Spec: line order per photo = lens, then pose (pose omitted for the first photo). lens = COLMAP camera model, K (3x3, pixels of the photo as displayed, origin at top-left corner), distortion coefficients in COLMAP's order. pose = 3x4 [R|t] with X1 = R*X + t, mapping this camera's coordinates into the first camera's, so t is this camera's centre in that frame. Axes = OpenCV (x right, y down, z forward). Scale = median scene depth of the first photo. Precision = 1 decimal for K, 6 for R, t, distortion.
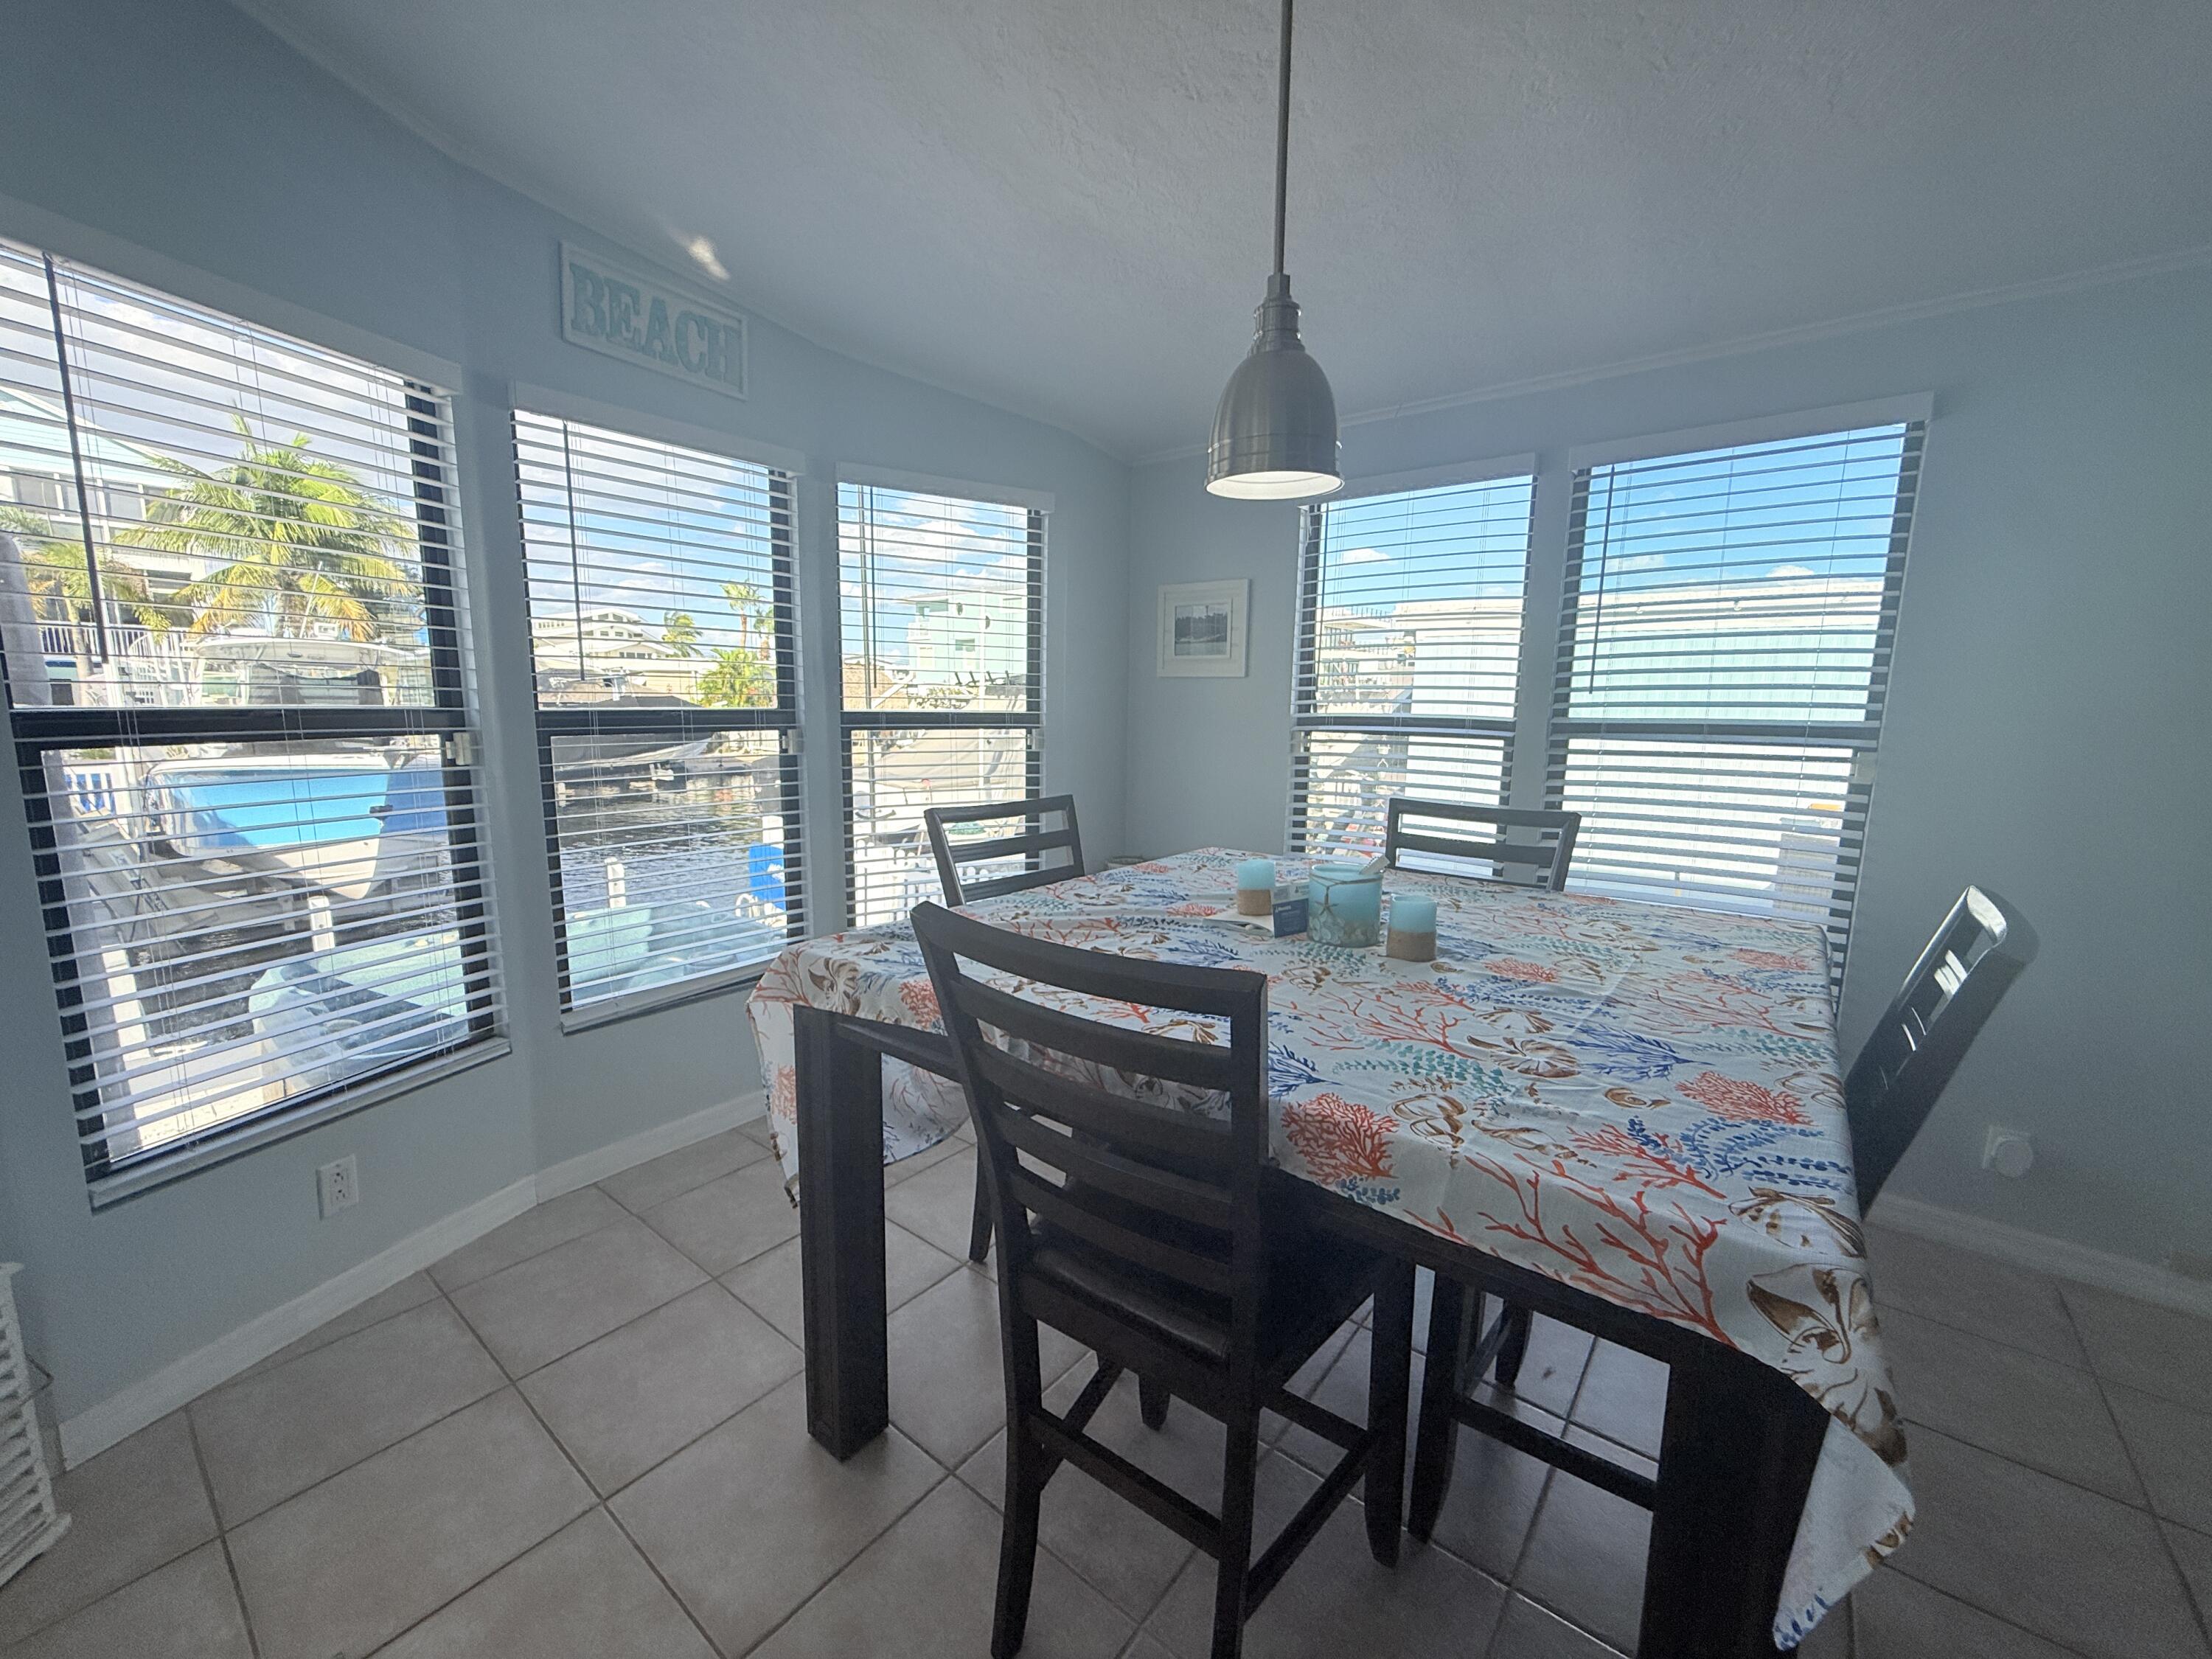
lens RADIAL K [[881.2, 0, 1106.0], [0, 881.2, 829.5], [0, 0, 1]] dist [-0.000464, -0.000535]
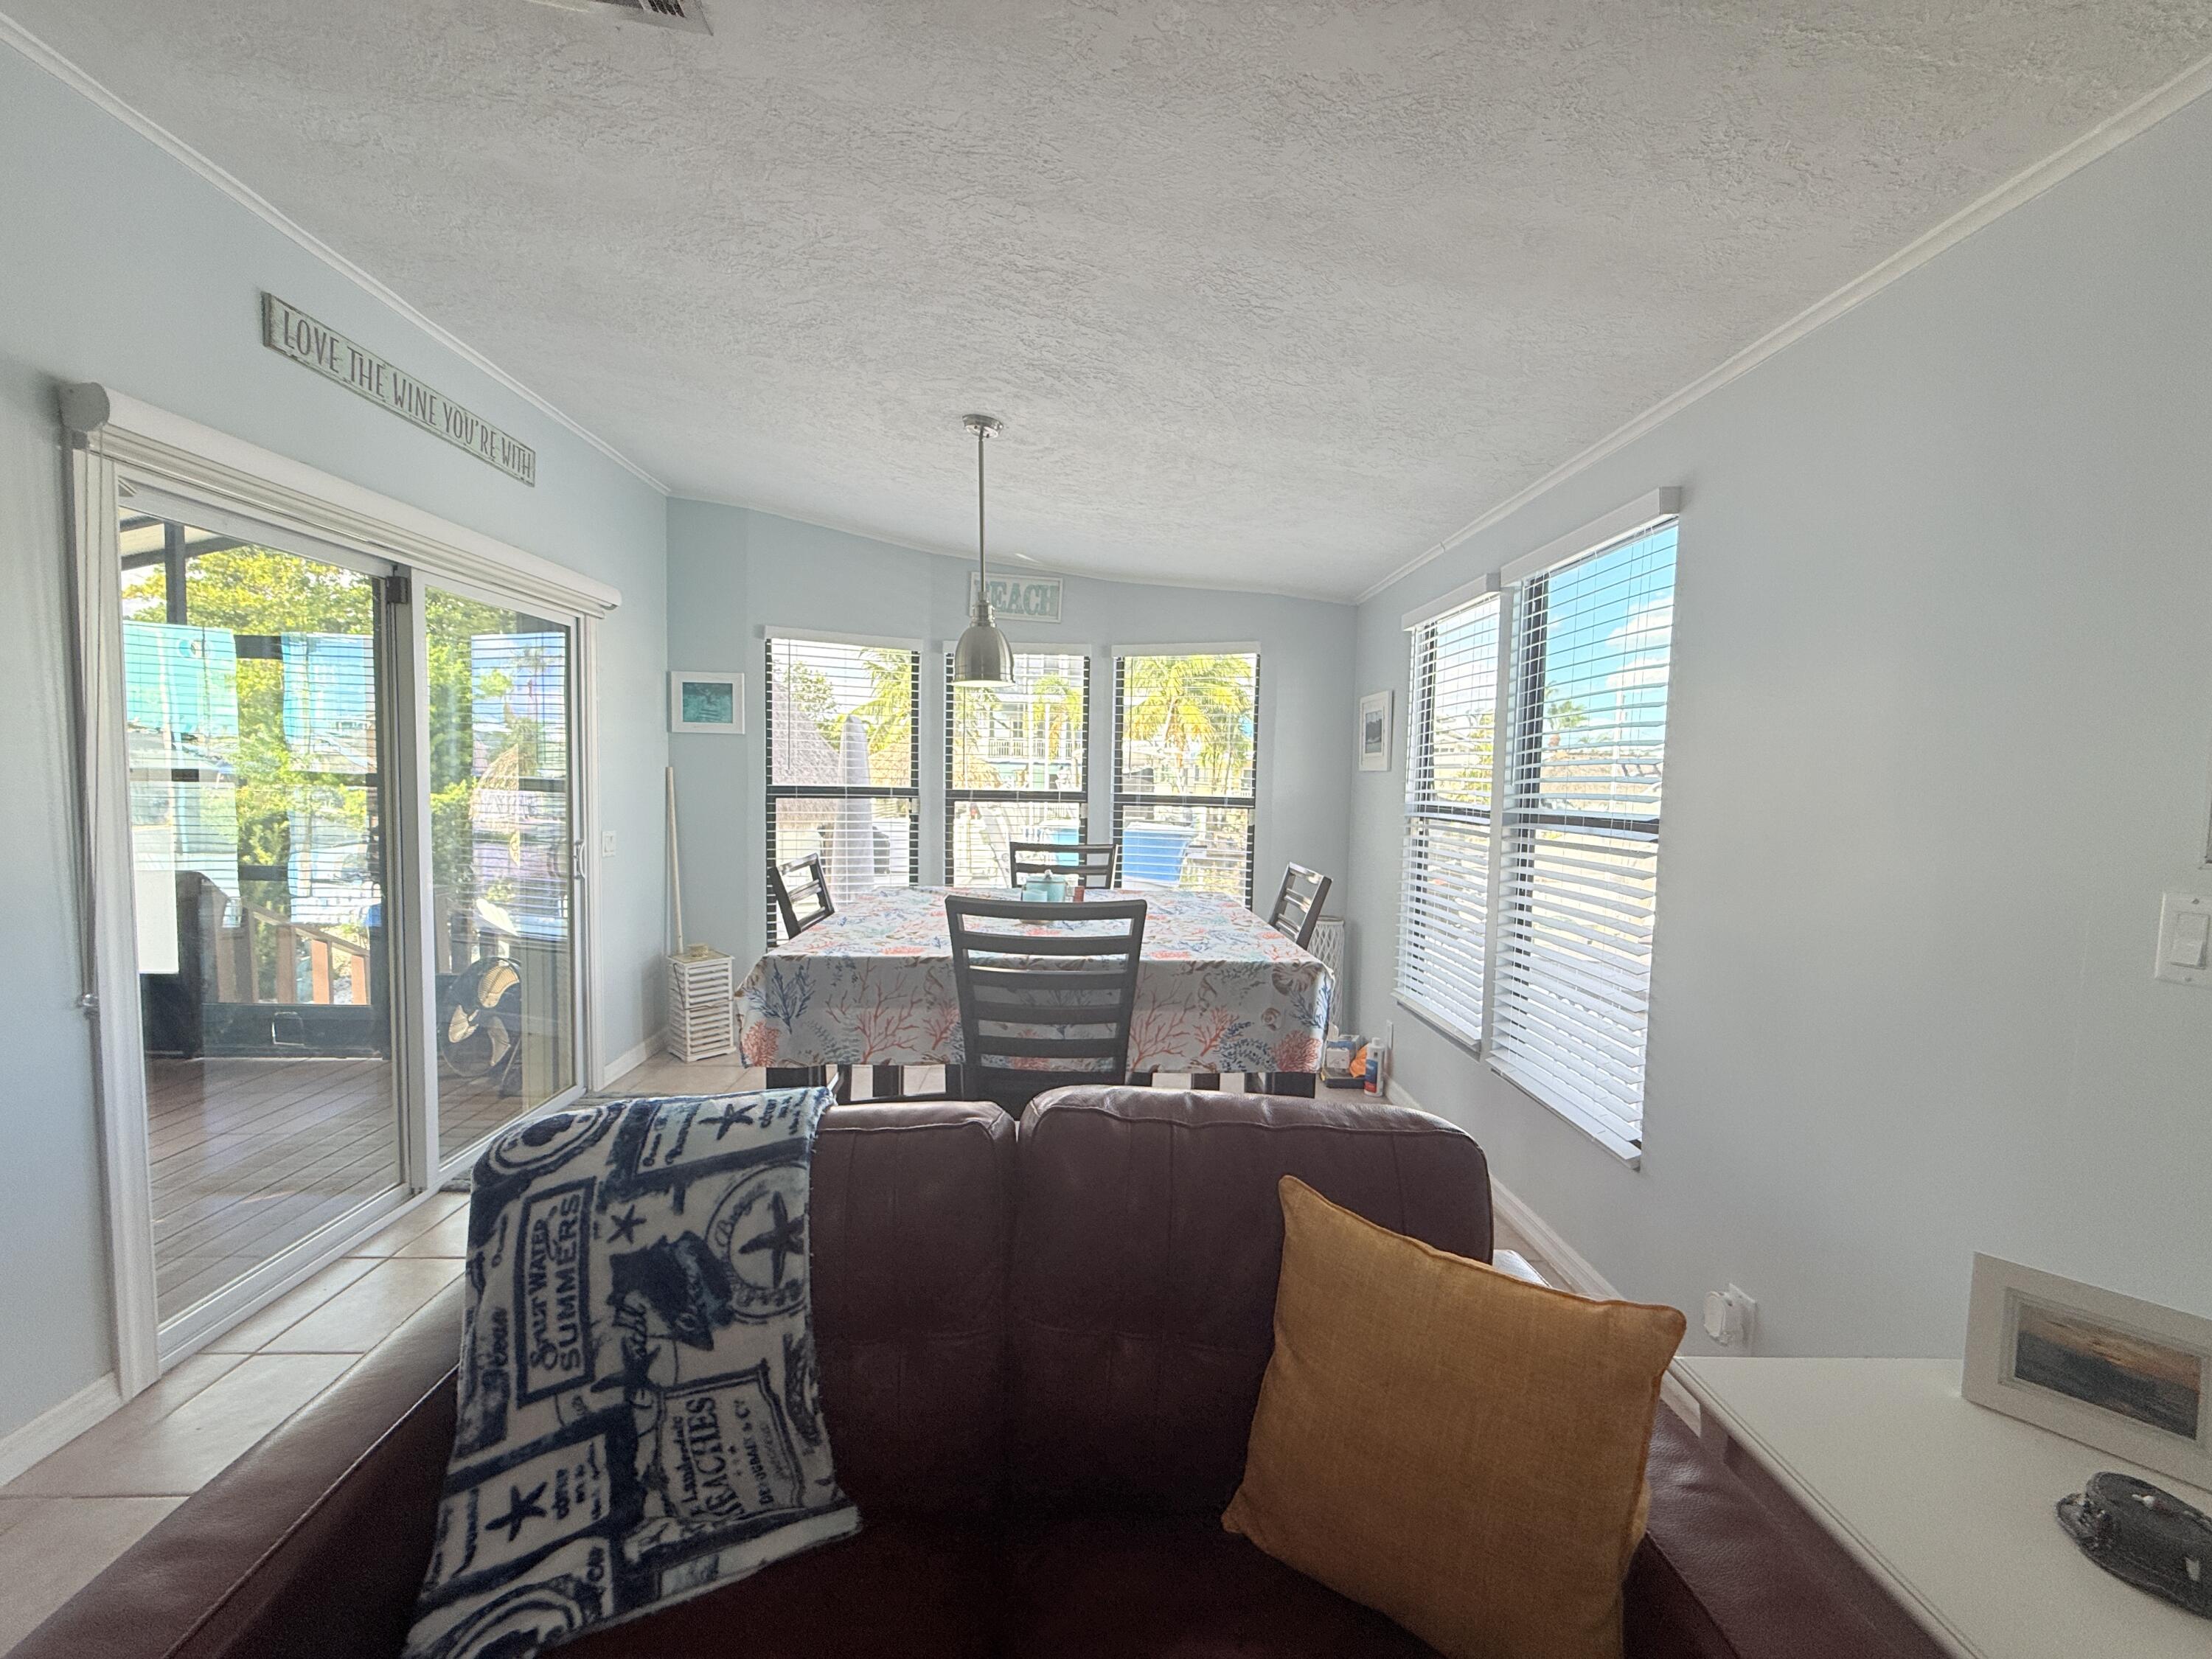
lens RADIAL K [[881.2, 0, 1106.0], [0, 881.2, 829.5], [0, 0, 1]] dist [-0.000464, -0.000535]
pose [[0.669357, 0.042875, -0.741703, 1.077797], [-0.120844, 0.991321, -0.051753, 0.016657], [0.733047, 0.124272, 0.668729, -0.093722]]
